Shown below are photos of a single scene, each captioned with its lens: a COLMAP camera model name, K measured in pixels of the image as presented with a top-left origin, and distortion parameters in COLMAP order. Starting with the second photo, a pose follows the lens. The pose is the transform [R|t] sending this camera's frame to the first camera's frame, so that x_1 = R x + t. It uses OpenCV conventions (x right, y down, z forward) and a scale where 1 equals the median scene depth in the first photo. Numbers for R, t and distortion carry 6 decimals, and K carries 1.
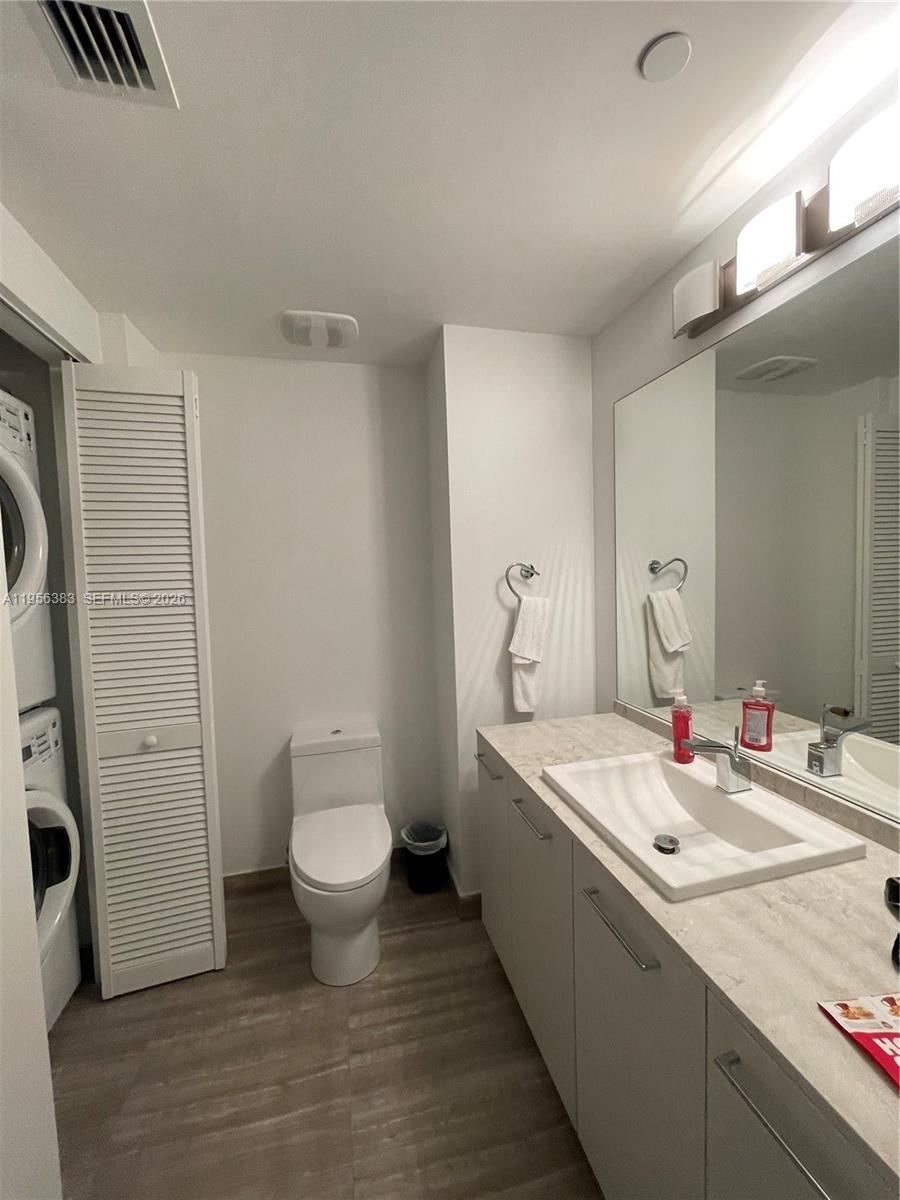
lens RADIAL K [[487.6, 0, 447.1], [0, 487.6, 600.6], [0, 0, 1]] dist [0.000216, 0.000684]
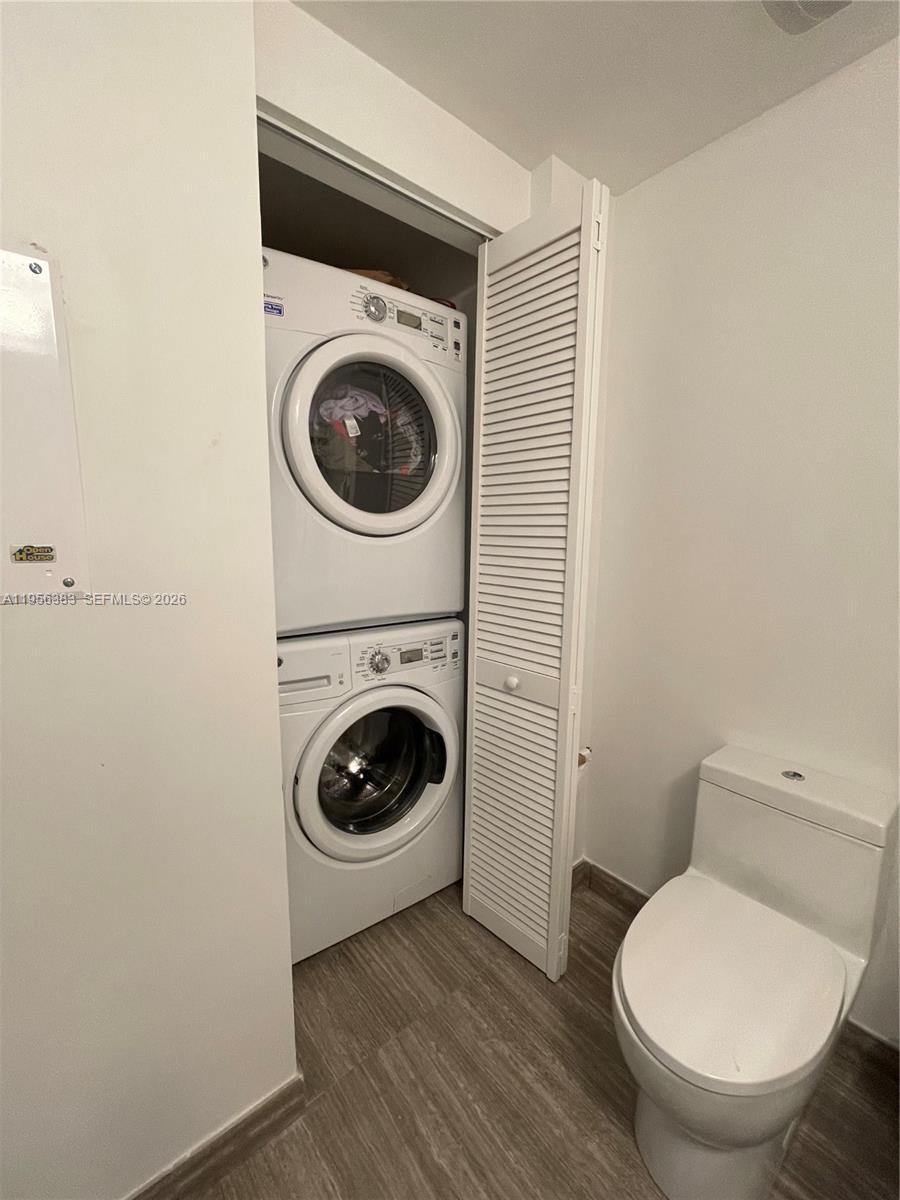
lens RADIAL K [[487.6, 0, 451.1], [0, 487.6, 593.6], [0, 0, 1]] dist [0.000216, 0.000684]
pose [[0.429307, 0.159935, -0.888885, 0.090177], [-0.074825, 0.987111, 0.141470, 0.019488], [0.900054, 0.005777, 0.435741, 0.540558]]
